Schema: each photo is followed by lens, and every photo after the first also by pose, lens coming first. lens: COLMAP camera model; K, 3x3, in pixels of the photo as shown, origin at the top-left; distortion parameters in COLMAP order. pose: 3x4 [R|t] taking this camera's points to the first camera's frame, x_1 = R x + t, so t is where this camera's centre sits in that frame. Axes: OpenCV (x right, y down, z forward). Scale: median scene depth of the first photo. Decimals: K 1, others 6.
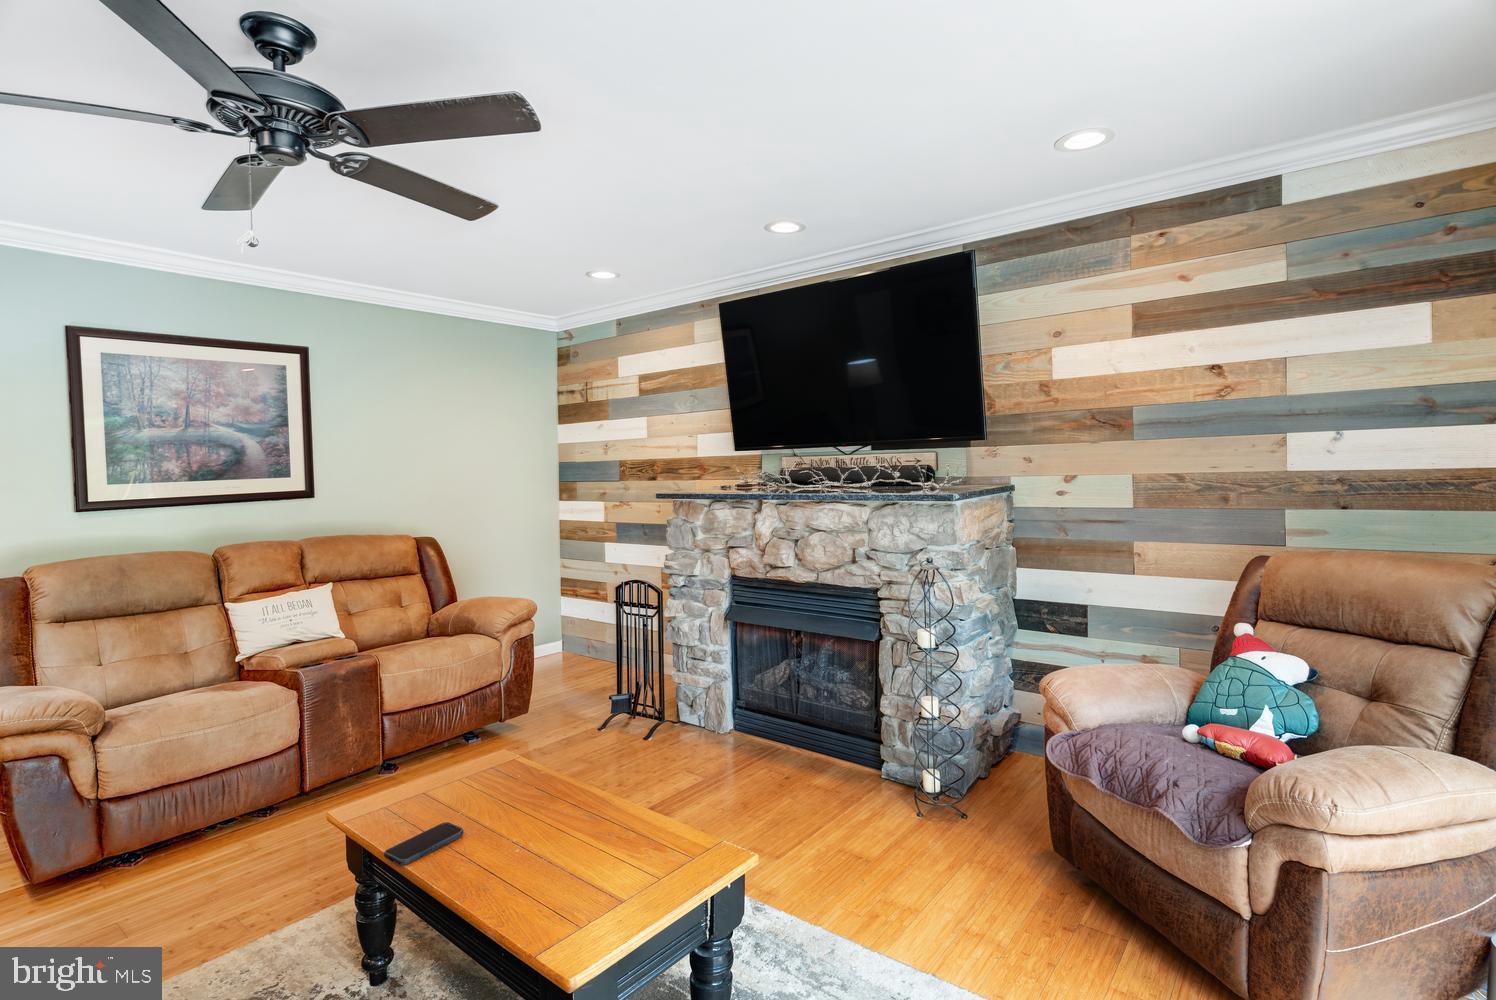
lens RADIAL K [[735.9, 0, 754.2], [0, 735.9, 470.0], [0, 0, 1]] dist [0.003146, -0.000186]
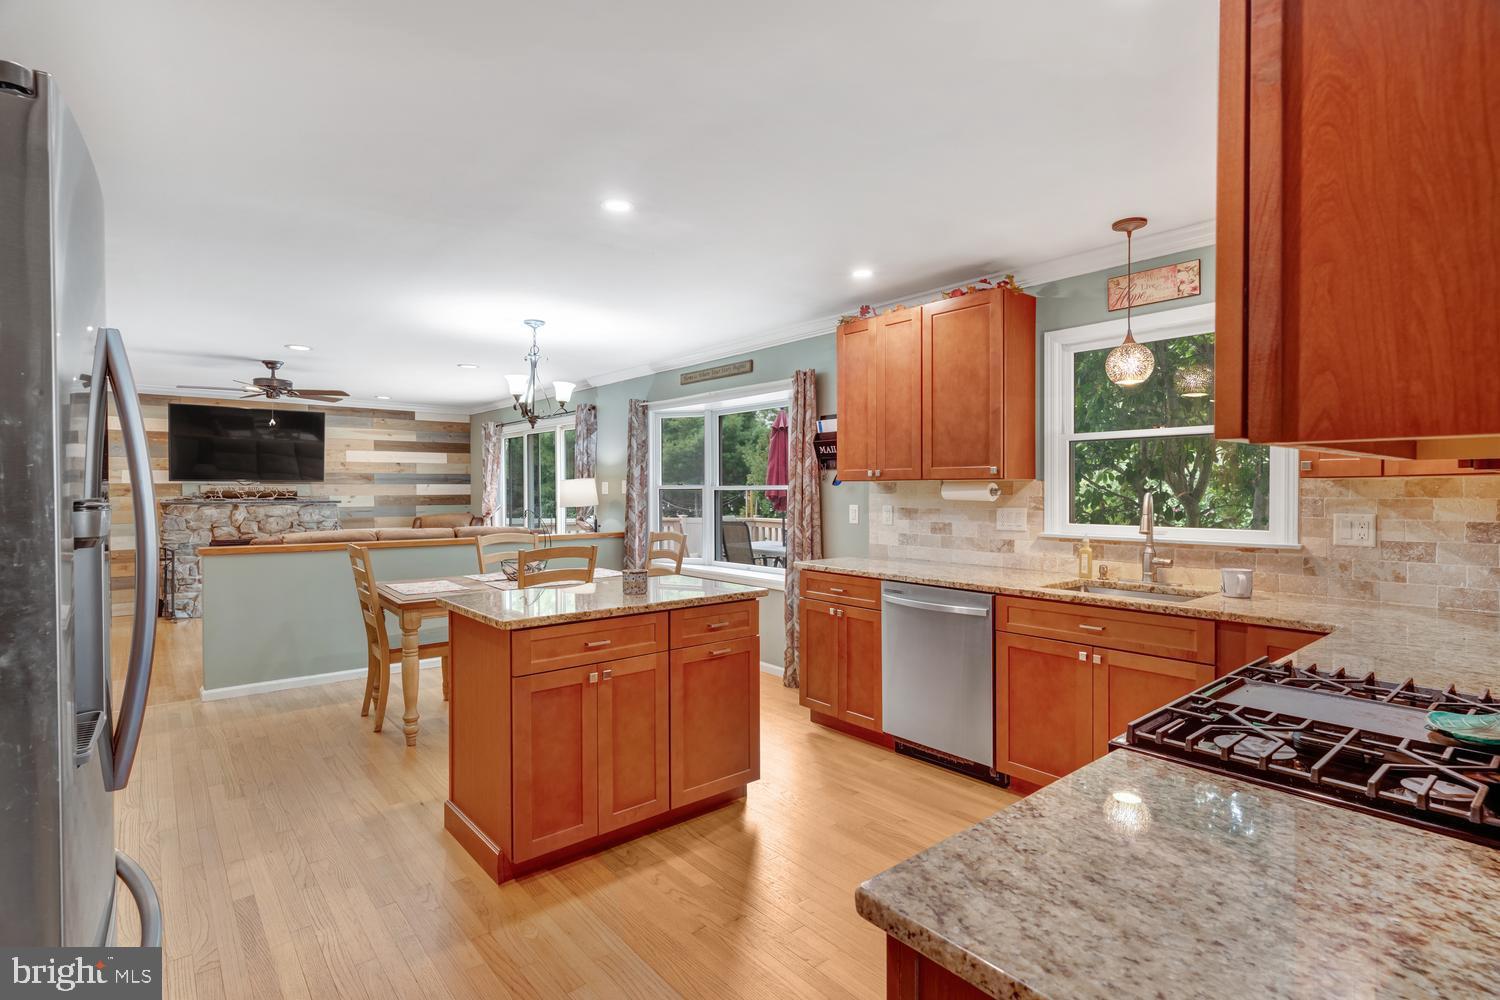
lens RADIAL K [[720.6, 0, 746.9], [0, 720.6, 491.0], [0, 0, 1]] dist [-0.000547, 0.000662]
pose [[0.173190, 0.026649, 0.984528, -1.994019], [0.002552, 0.999618, -0.027506, 0.067724], [-0.984885, 0.007276, 0.173056, -0.964824]]
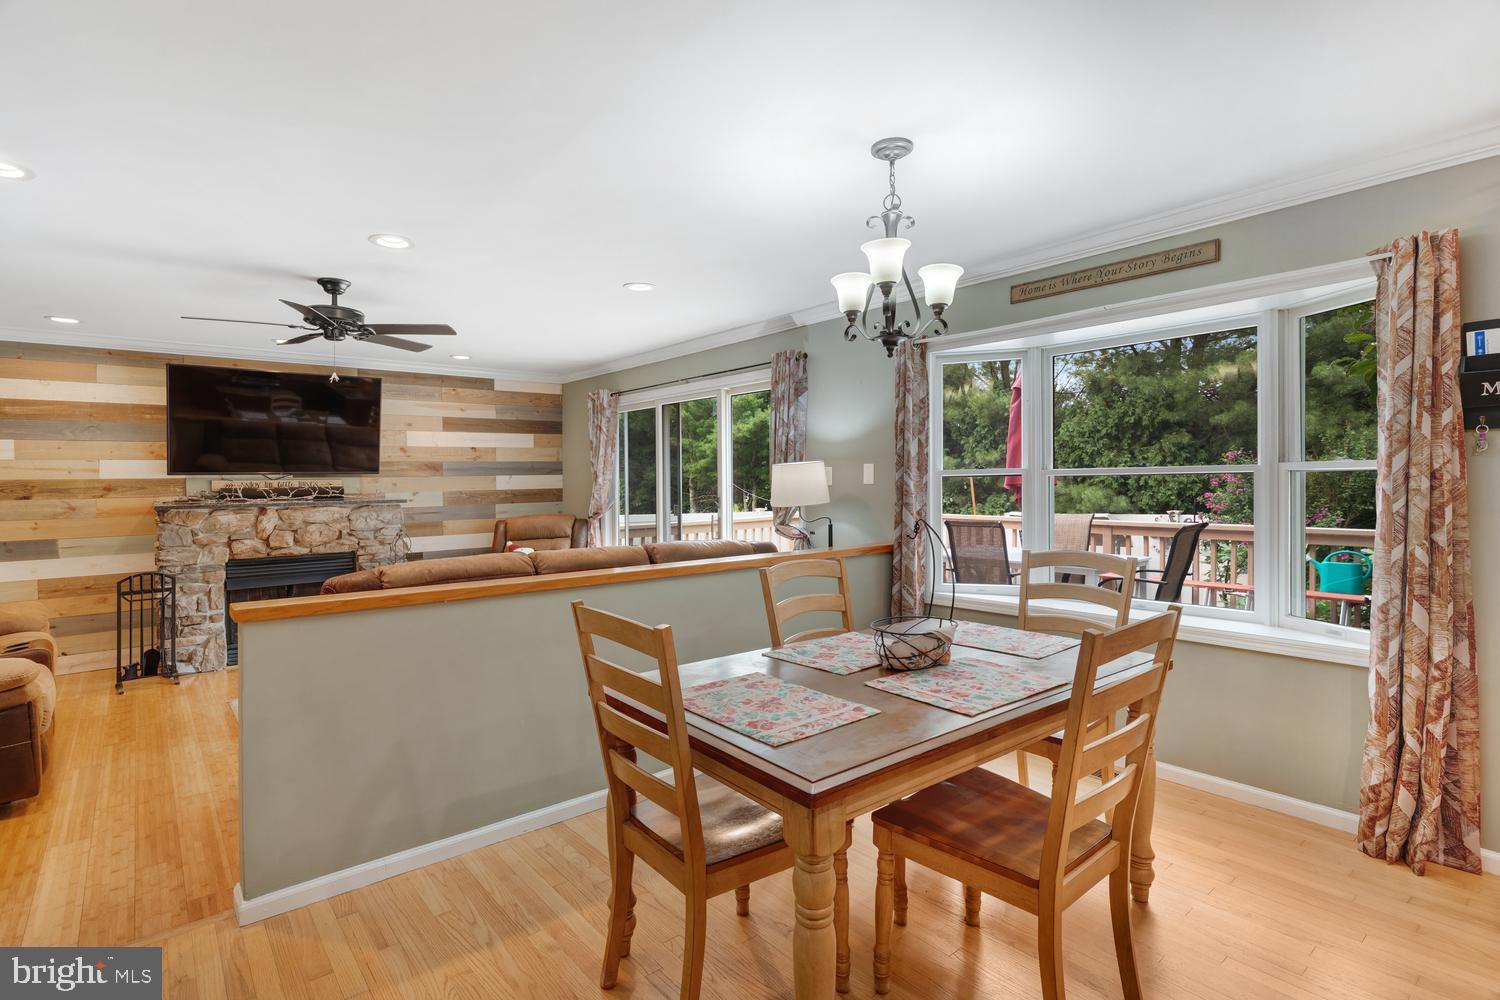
lens RADIAL K [[737.9, 0, 756.2], [0, 737.9, 469.9], [0, 0, 1]] dist [0.003146, -0.000186]
pose [[0.174043, 0.039071, 0.983963, -1.439047], [0.015905, 0.998971, -0.042480, 0.047783], [-0.984610, 0.023043, 0.173242, -0.323950]]
